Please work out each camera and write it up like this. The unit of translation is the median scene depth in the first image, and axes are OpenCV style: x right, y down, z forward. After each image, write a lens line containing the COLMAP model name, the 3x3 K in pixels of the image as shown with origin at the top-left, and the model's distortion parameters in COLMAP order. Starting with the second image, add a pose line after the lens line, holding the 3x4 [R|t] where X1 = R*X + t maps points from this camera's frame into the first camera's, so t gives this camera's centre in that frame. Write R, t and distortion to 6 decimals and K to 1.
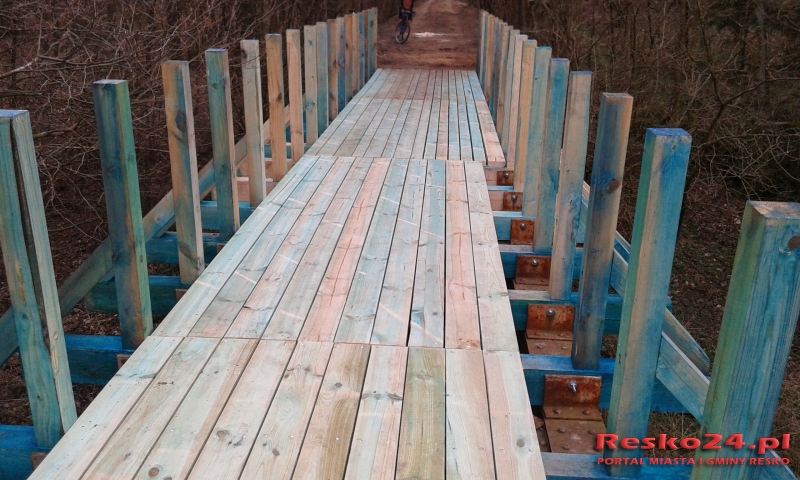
lens RADIAL K [[732.4, 0, 399.6], [0, 732.4, 241.0], [0, 0, 1]] dist [0.022032, 0.000000]
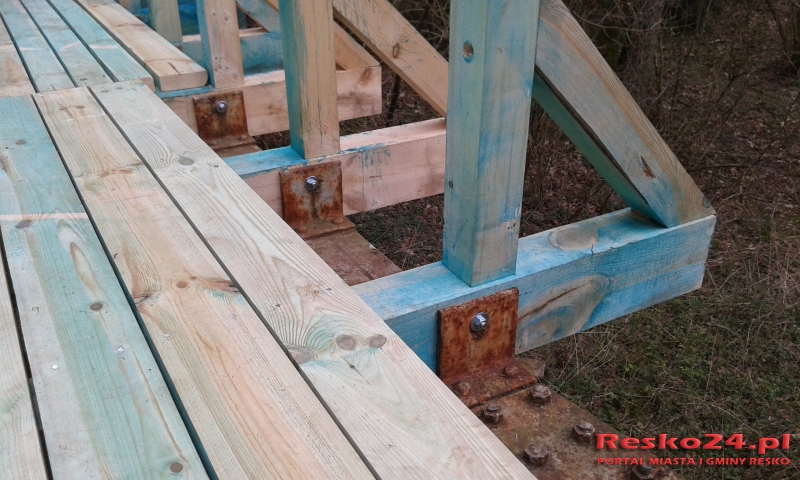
lens RADIAL K [[732.4, 0, 400.7], [0, 732.4, 241.1], [0, 0, 1]] dist [0.022032, 0.000000]
pose [[0.832270, -0.274243, 0.481785, 0.026501], [0.196029, 0.958507, 0.206969, -0.093658], [-0.518554, -0.077811, 0.851497, 0.702804]]
